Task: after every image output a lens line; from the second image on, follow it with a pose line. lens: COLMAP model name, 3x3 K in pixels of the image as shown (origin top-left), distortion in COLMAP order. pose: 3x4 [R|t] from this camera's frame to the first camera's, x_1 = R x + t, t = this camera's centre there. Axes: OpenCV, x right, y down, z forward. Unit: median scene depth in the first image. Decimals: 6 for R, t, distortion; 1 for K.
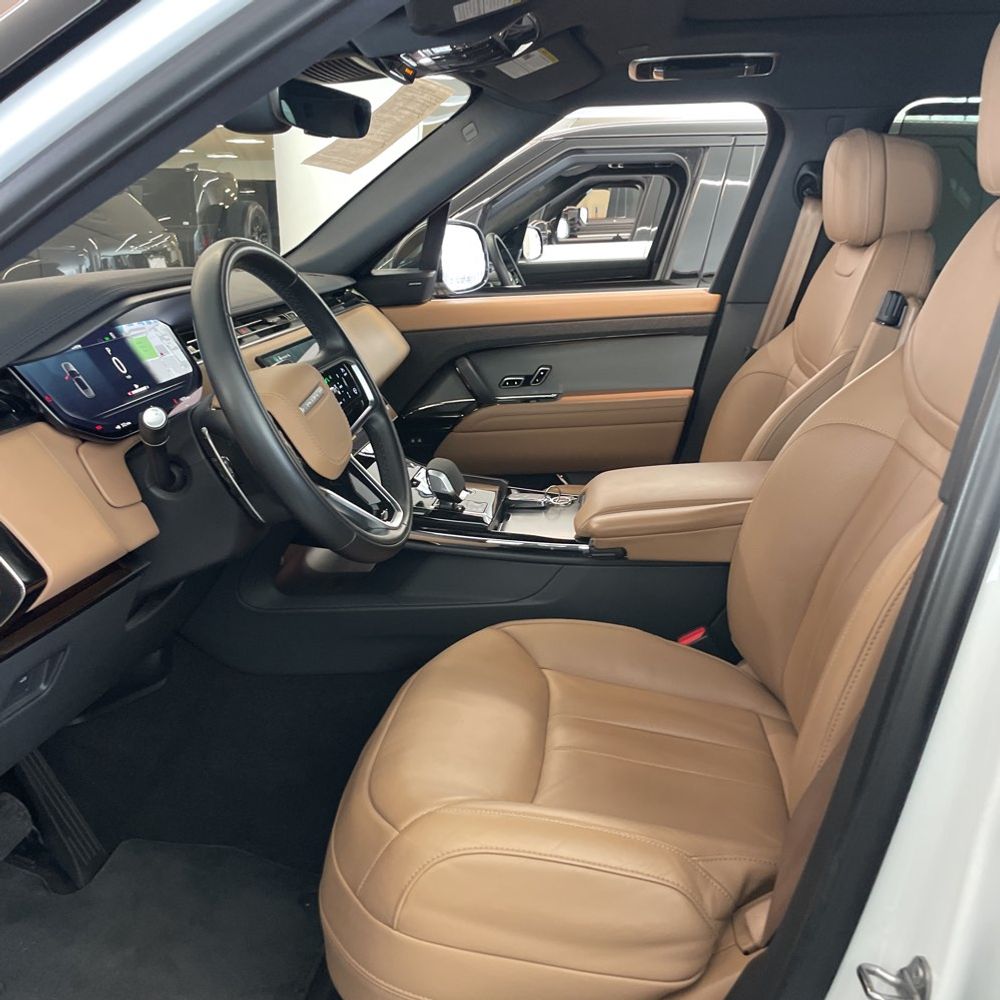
lens RADIAL K [[1032.3, 0, 500.0], [0, 1032.3, 500.0], [0, 0, 1]] dist [0.192589, -0.528061]
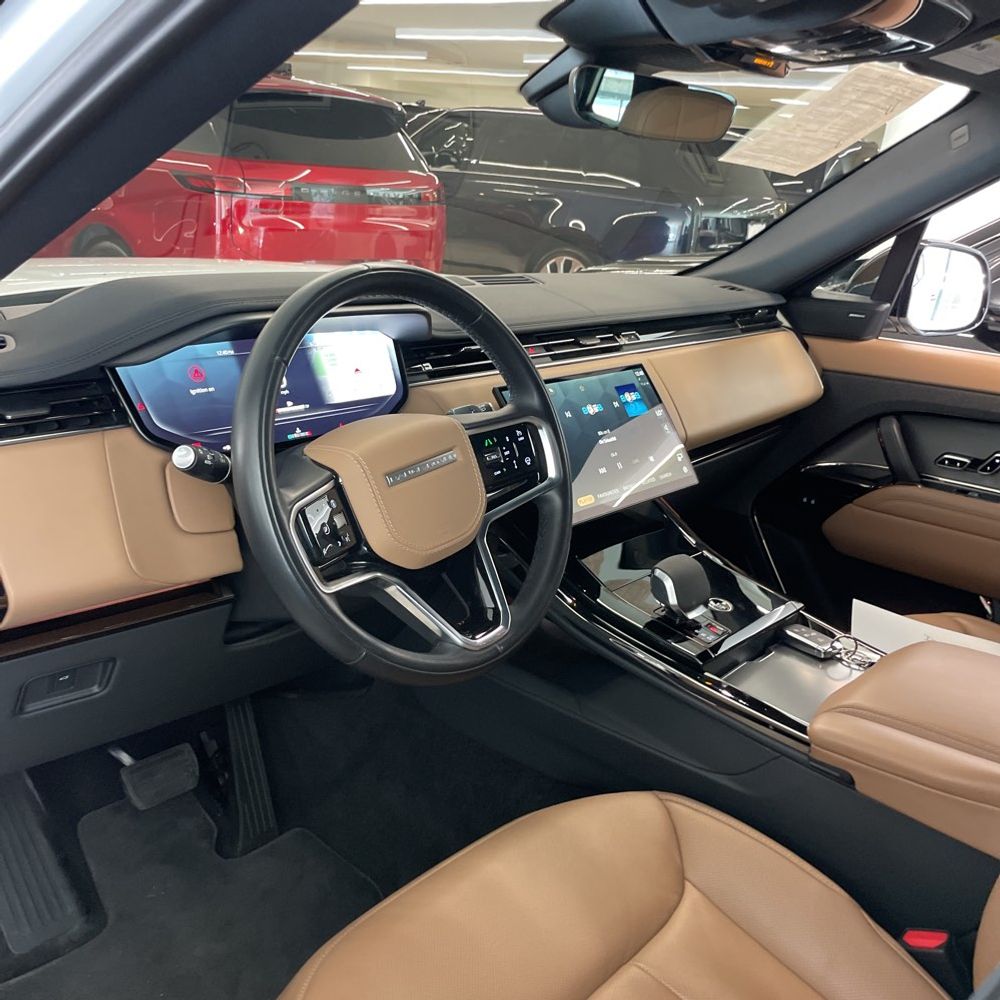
lens RADIAL K [[1015.8, 0, 494.6], [0, 1015.8, 491.9], [0, 0, 1]] dist [0.092215, -0.130815]
pose [[0.802204, 0.270941, -0.532034, 0.170137], [-0.251046, 0.961572, 0.111157, -0.104475], [0.541706, 0.044394, 0.839395, 0.207151]]
